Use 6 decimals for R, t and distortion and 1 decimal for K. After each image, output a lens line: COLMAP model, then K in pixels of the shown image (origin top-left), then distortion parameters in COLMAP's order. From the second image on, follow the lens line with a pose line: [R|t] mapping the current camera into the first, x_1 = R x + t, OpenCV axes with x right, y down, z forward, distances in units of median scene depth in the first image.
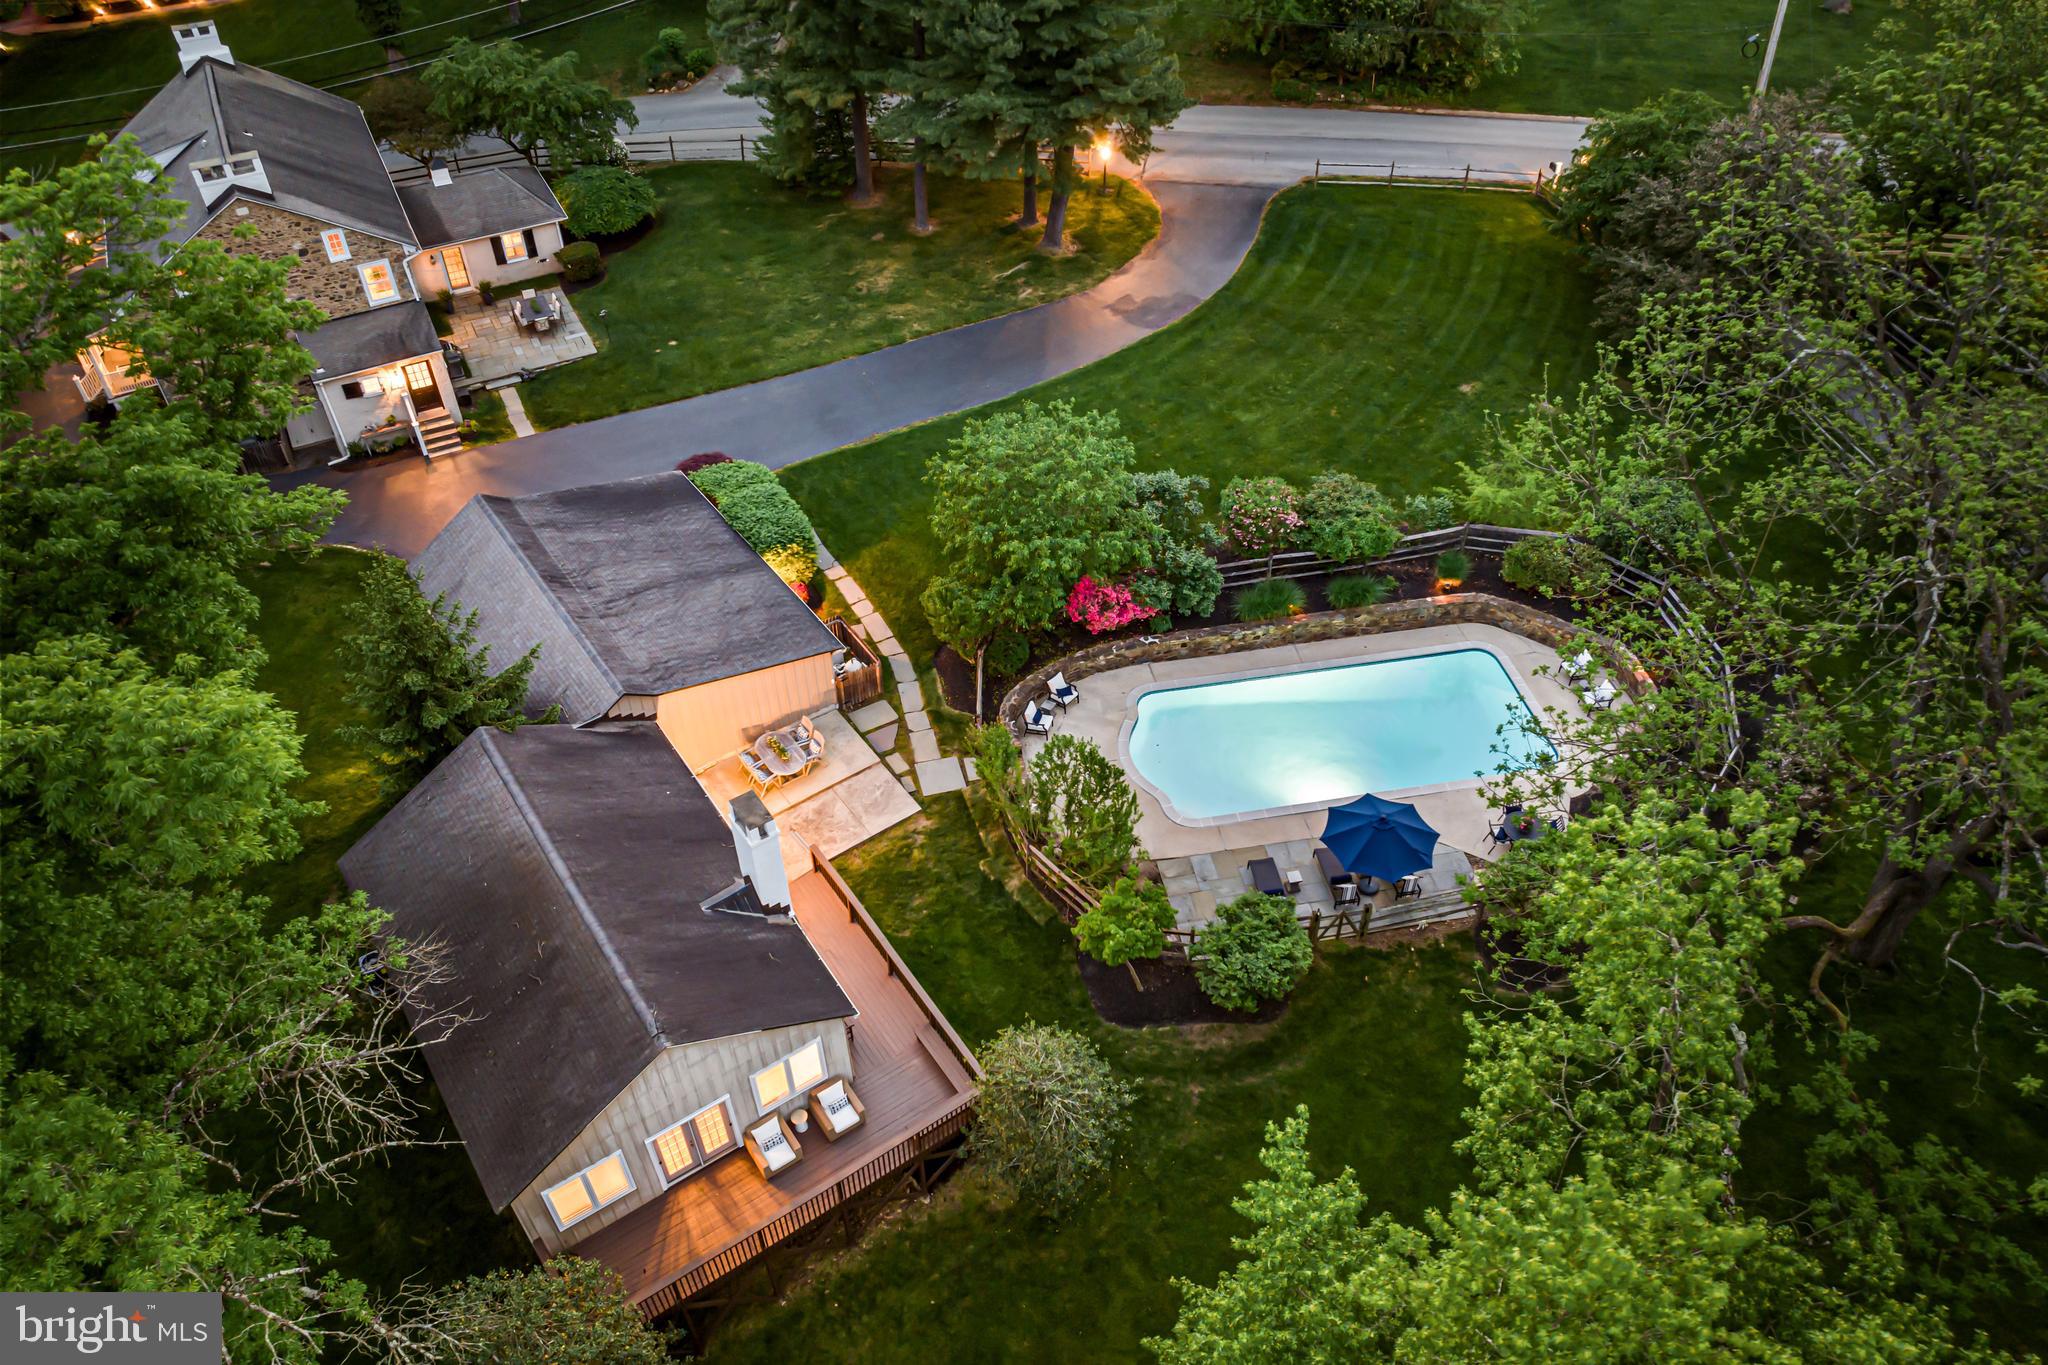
lens RADIAL K [[1434.8, 0, 1030.0], [0, 1434.8, 682.6], [0, 0, 1]] dist [-0.025869, -0.020232]
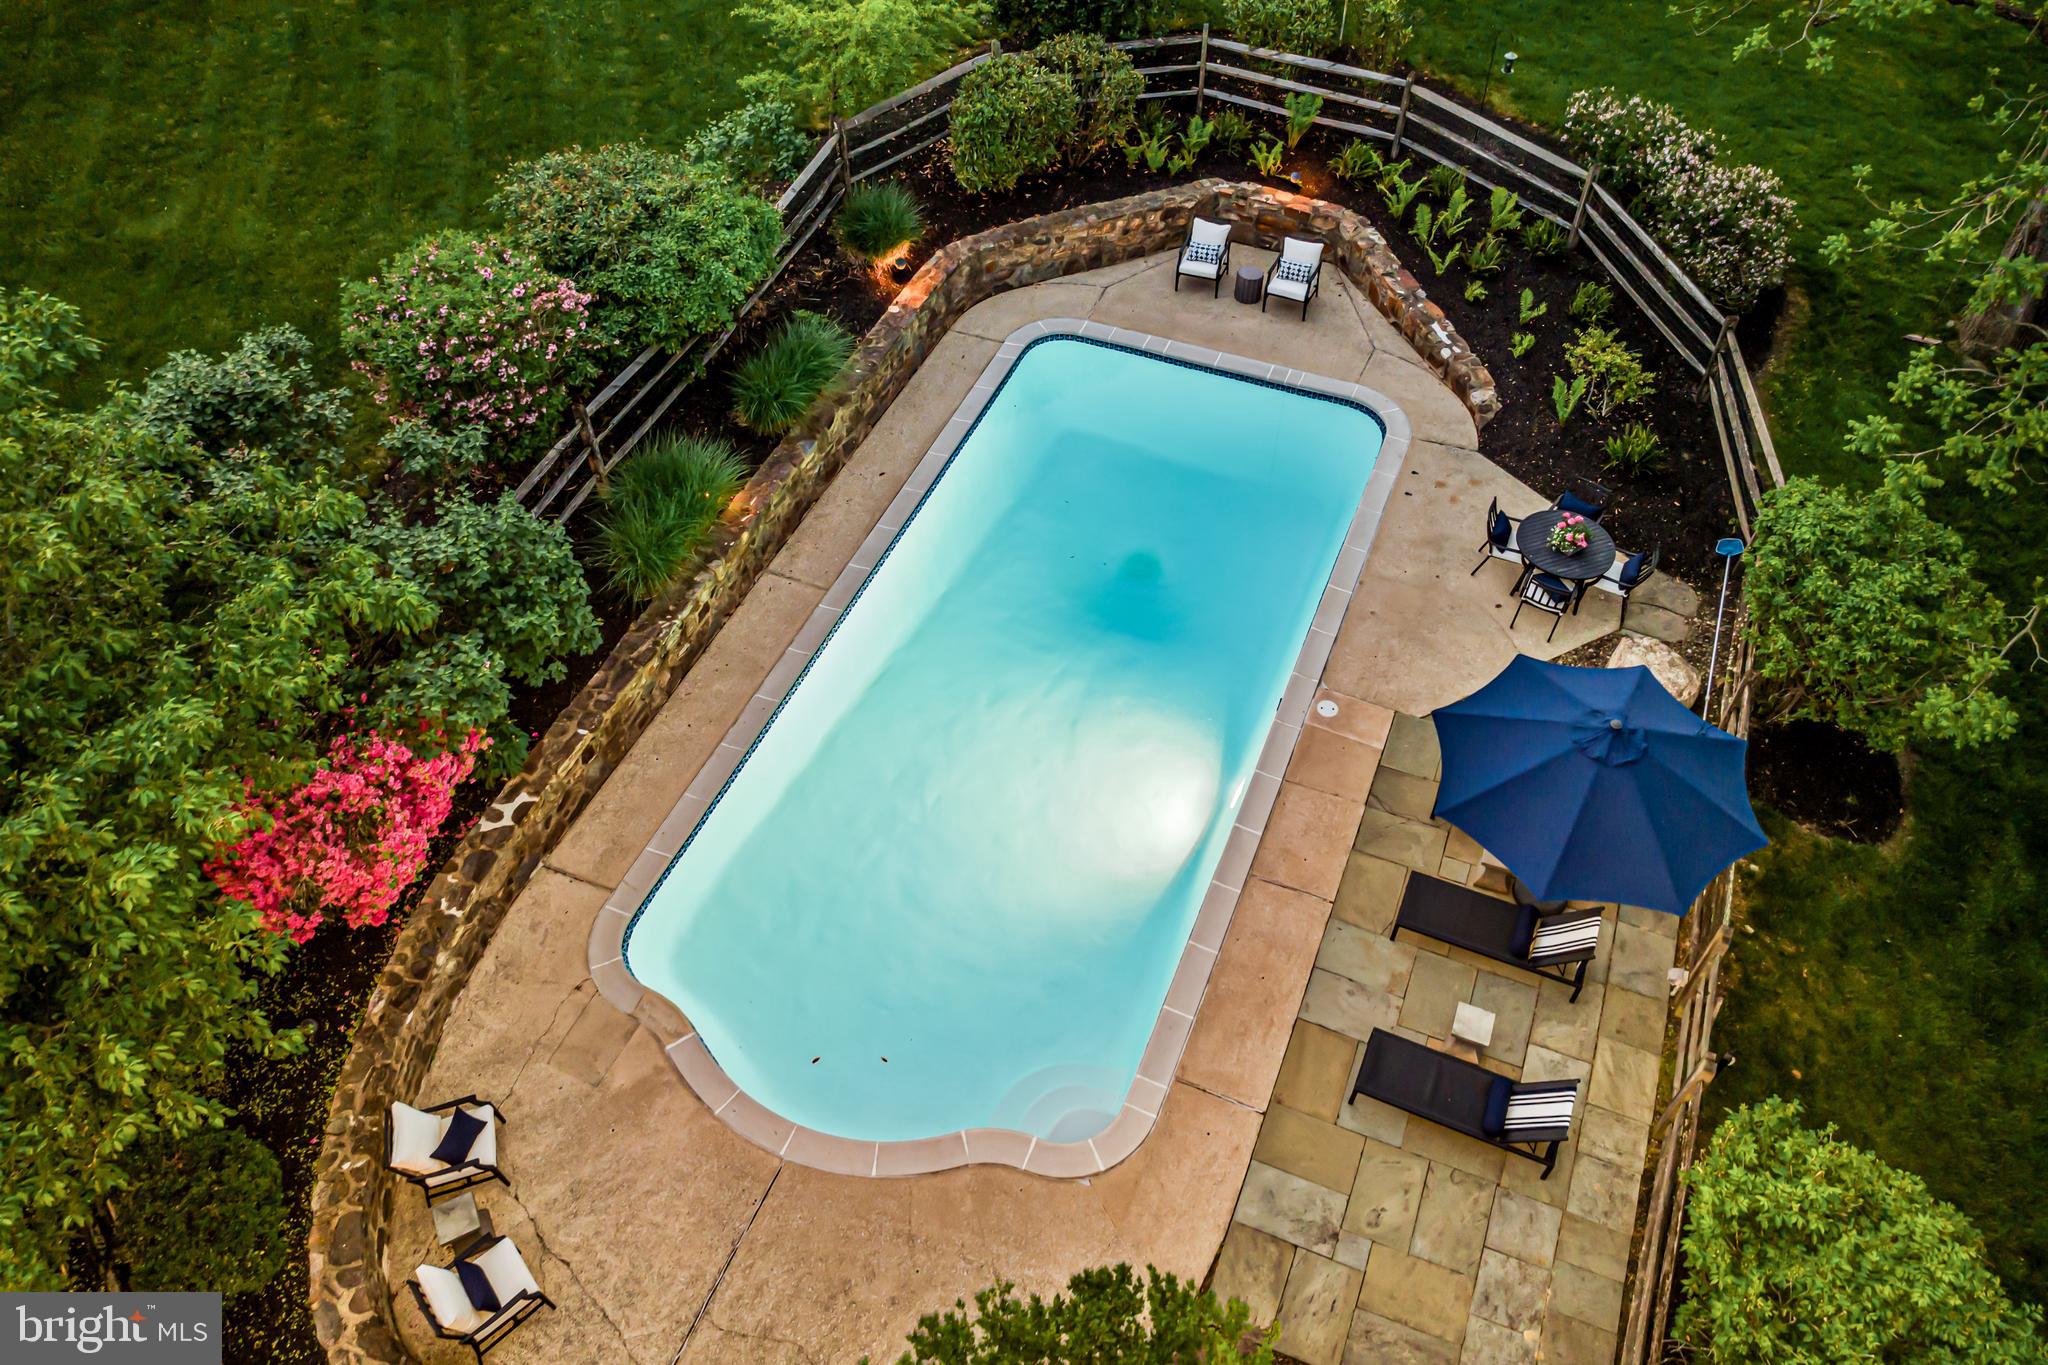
lens RADIAL K [[1434.8, 0, 1027.2], [0, 1434.8, 686.3], [0, 0, 1]] dist [-0.025869, -0.020232]
pose [[0.545833, -0.632597, 0.549443, -0.013958], [0.570136, 0.760937, 0.309708, -0.089165], [-0.614012, 0.144209, 0.776011, 0.701282]]
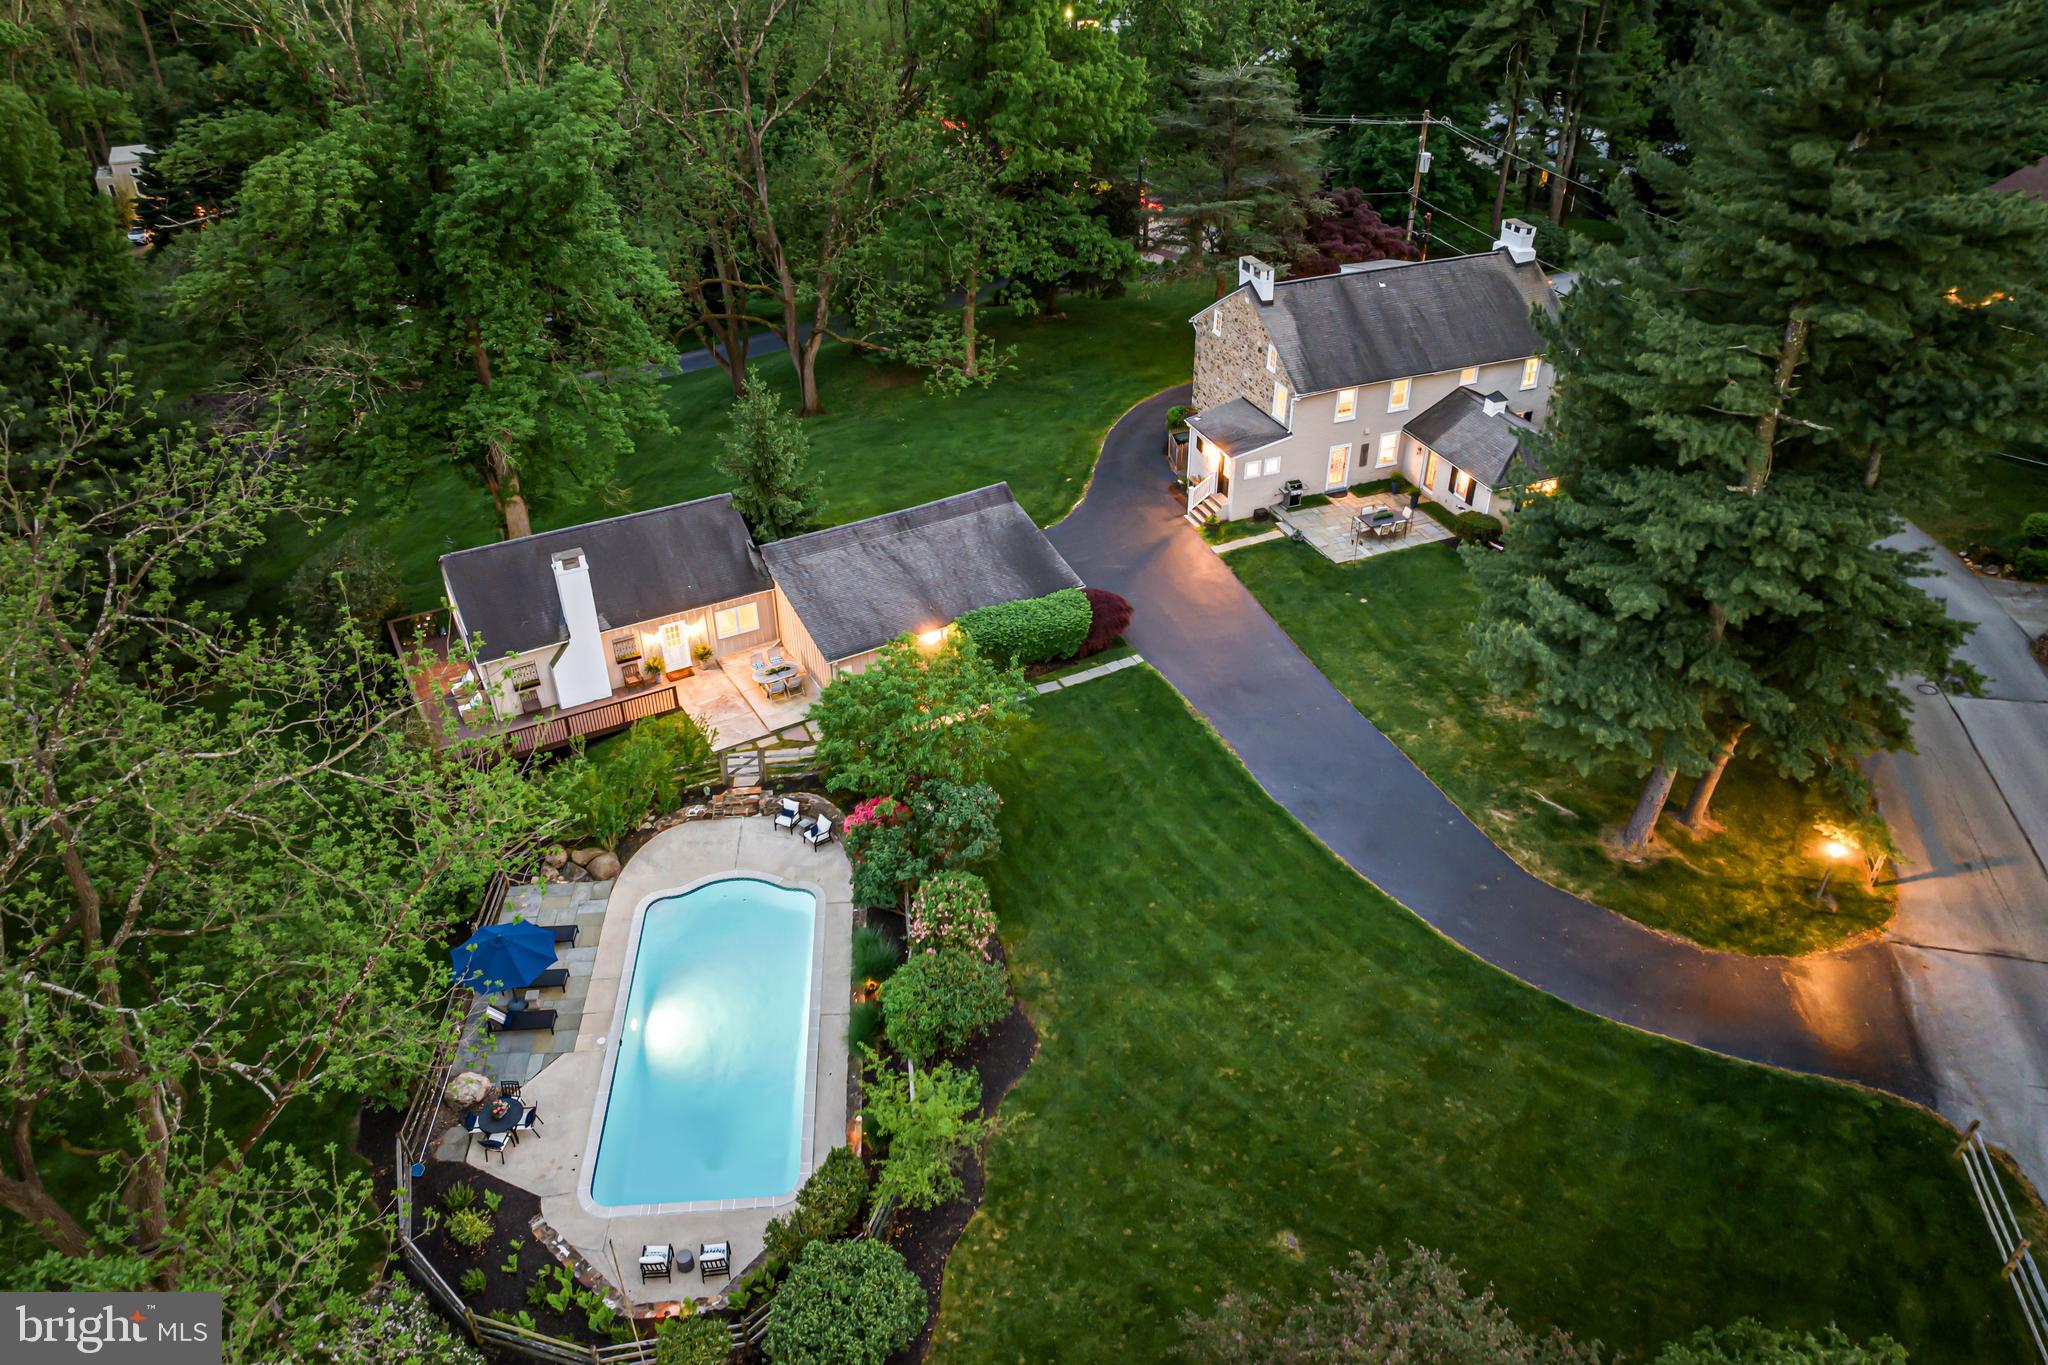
lens RADIAL K [[1434.8, 0, 1023.5], [0, 1434.8, 682.0], [0, 0, 1]] dist [-0.025869, -0.020232]
pose [[-0.105095, 0.557661, -0.823389, 0.863915], [-0.672730, 0.569906, 0.471849, -0.696296], [0.732386, 0.603507, 0.315261, 0.714060]]
